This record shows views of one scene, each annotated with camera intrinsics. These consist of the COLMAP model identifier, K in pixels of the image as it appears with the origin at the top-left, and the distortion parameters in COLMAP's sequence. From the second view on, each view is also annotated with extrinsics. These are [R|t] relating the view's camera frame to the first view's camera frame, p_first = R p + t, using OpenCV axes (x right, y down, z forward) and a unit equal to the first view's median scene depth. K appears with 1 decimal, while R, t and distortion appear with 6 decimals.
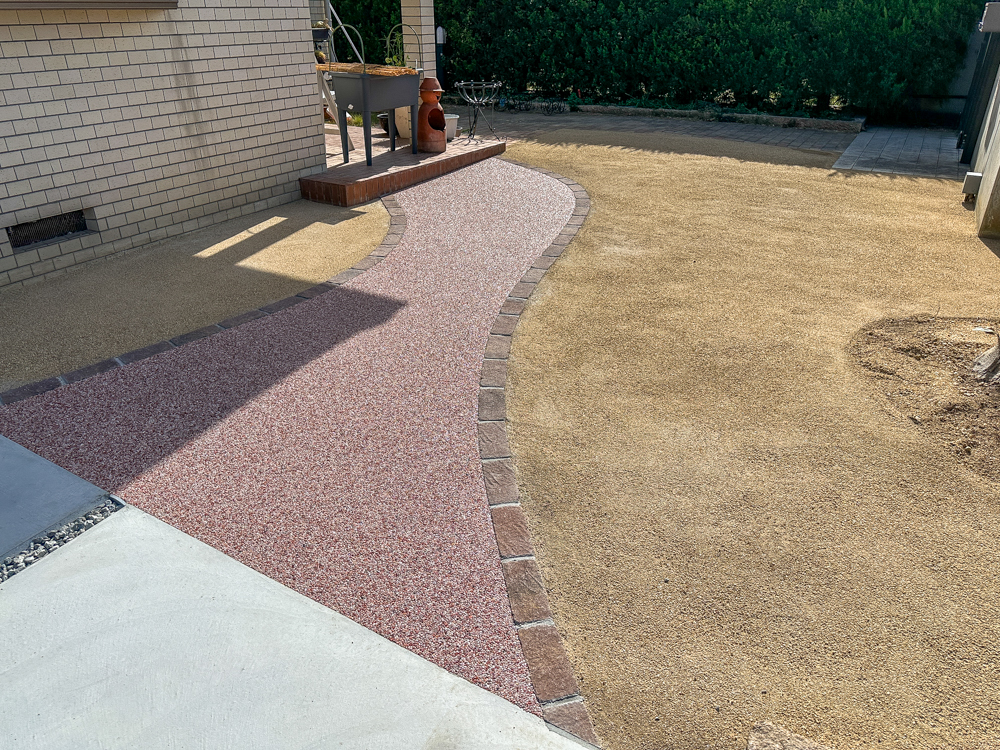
lens RADIAL K [[709.2, 0, 500.0], [0, 709.2, 375.0], [0, 0, 1]] dist [0.080256, -0.110165]
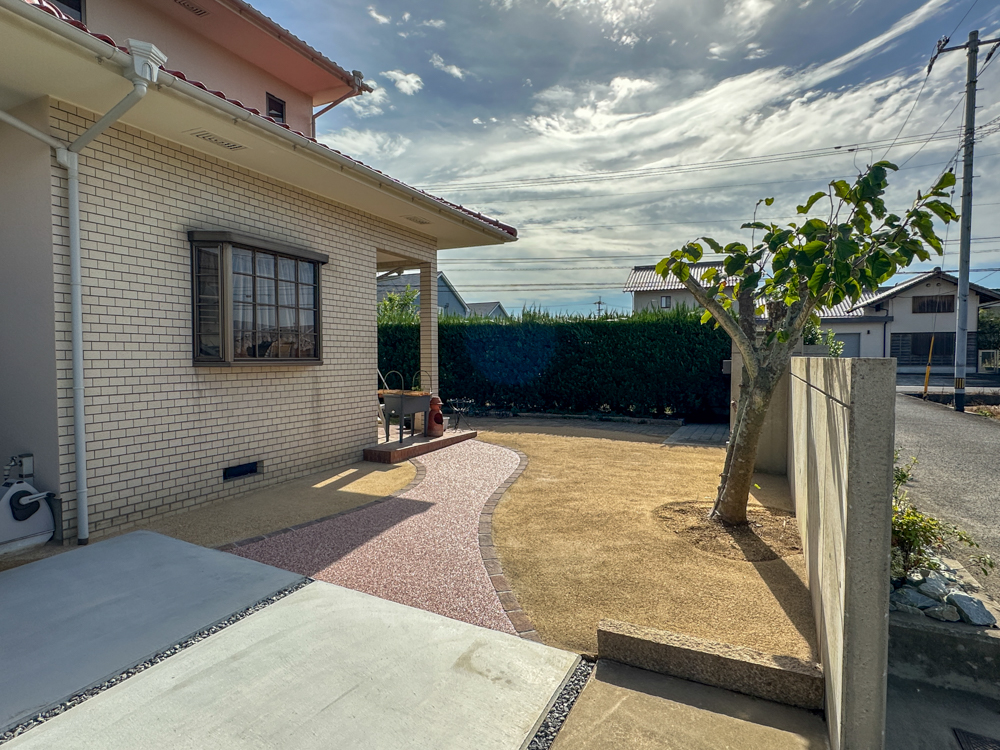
lens RADIAL K [[545.9, 0, 499.5], [0, 545.9, 385.8], [0, 0, 1]] dist [-0.009387, 0.001938]
pose [[0.997416, -0.003186, 0.071768, -0.051897], [0.032183, 0.912977, -0.406739, 0.174154], [-0.064227, 0.407998, 0.910721, -0.382793]]
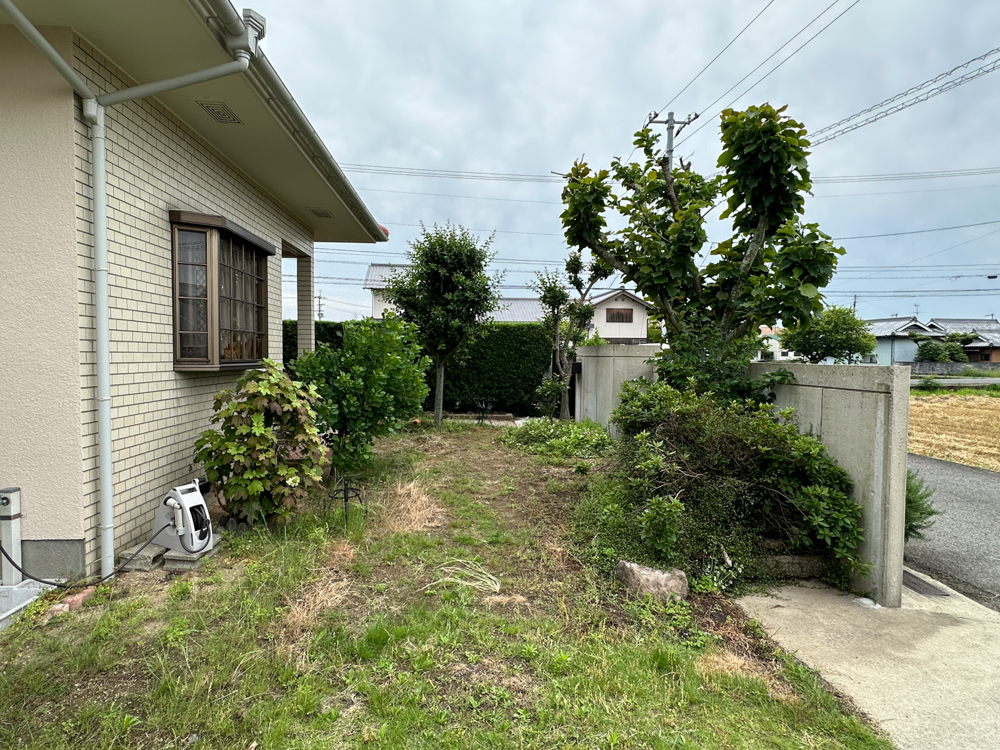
lens RADIAL K [[572.6, 0, 500.0], [0, 572.6, 375.0], [0, 0, 1]] dist [0.002547, 0.001009]
pose [[0.835562, -0.013109, 0.549239, -0.697603], [0.245234, 0.903493, -0.351513, 0.159143], [-0.491625, 0.428403, 0.758139, -0.368446]]
